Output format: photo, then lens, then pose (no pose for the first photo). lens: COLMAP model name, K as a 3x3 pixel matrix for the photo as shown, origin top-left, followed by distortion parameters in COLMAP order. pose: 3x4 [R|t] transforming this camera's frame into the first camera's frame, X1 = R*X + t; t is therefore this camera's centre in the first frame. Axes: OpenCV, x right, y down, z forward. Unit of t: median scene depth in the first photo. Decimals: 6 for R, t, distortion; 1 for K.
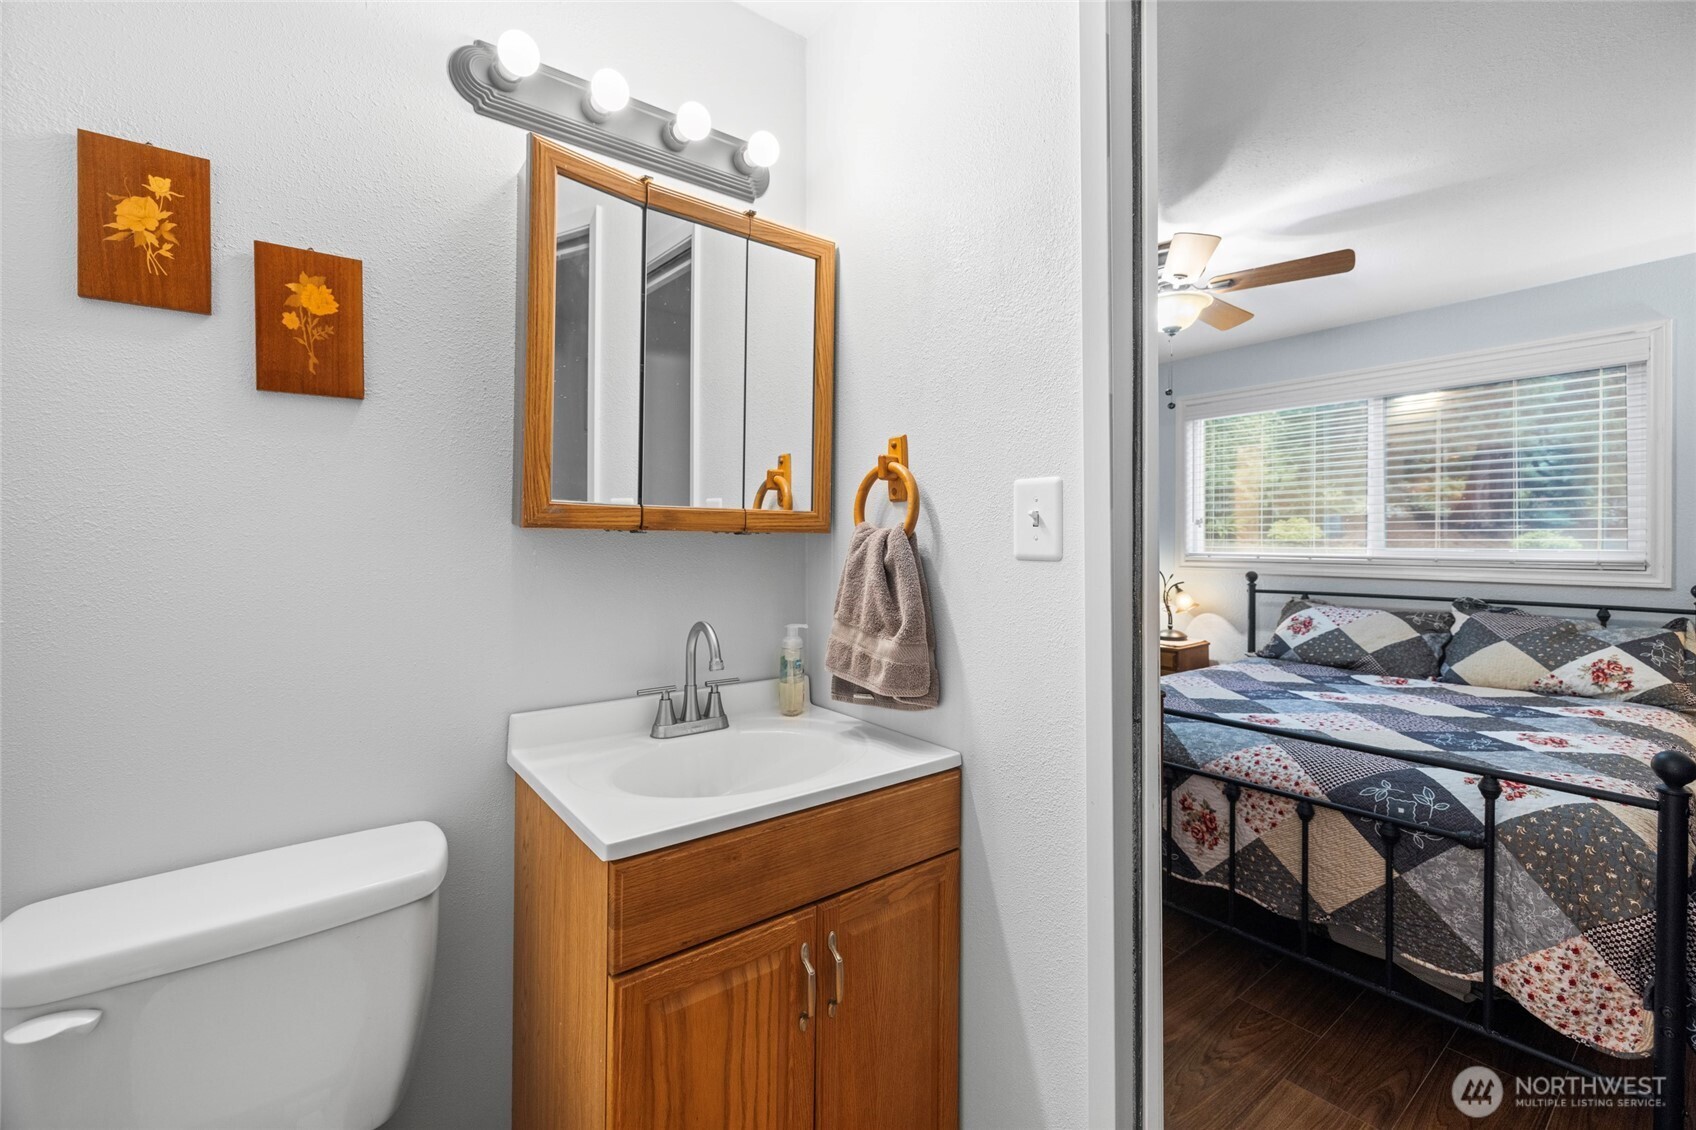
lens RADIAL K [[724.2, 0, 848.0], [0, 724.2, 549.2], [0, 0, 1]] dist [0.001942, 0.000040]
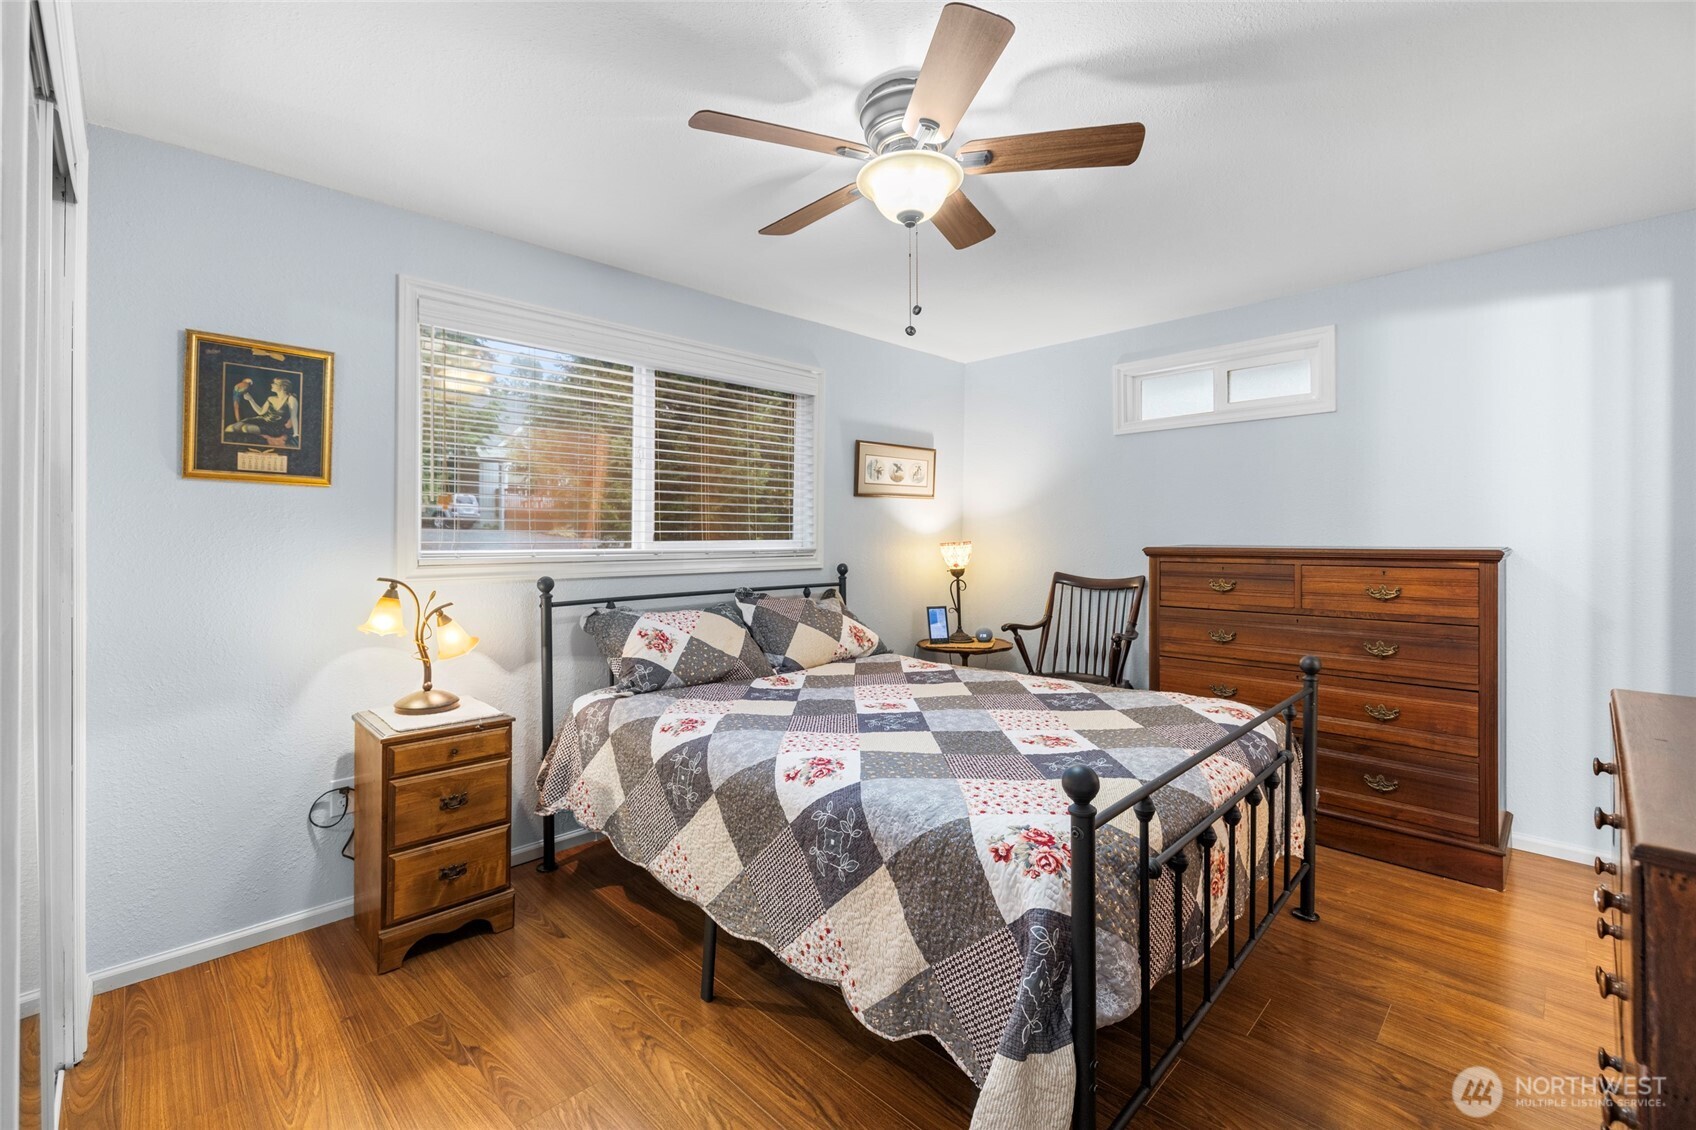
lens RADIAL K [[724.2, 0, 832.0], [0, 724.2, 535.7], [0, 0, 1]] dist [0.001942, 0.000040]
pose [[-0.110520, -0.003231, 0.993869, -0.154357], [0.008981, 0.999951, 0.004250, -0.008800], [-0.993833, 0.009396, -0.110486, 0.842158]]
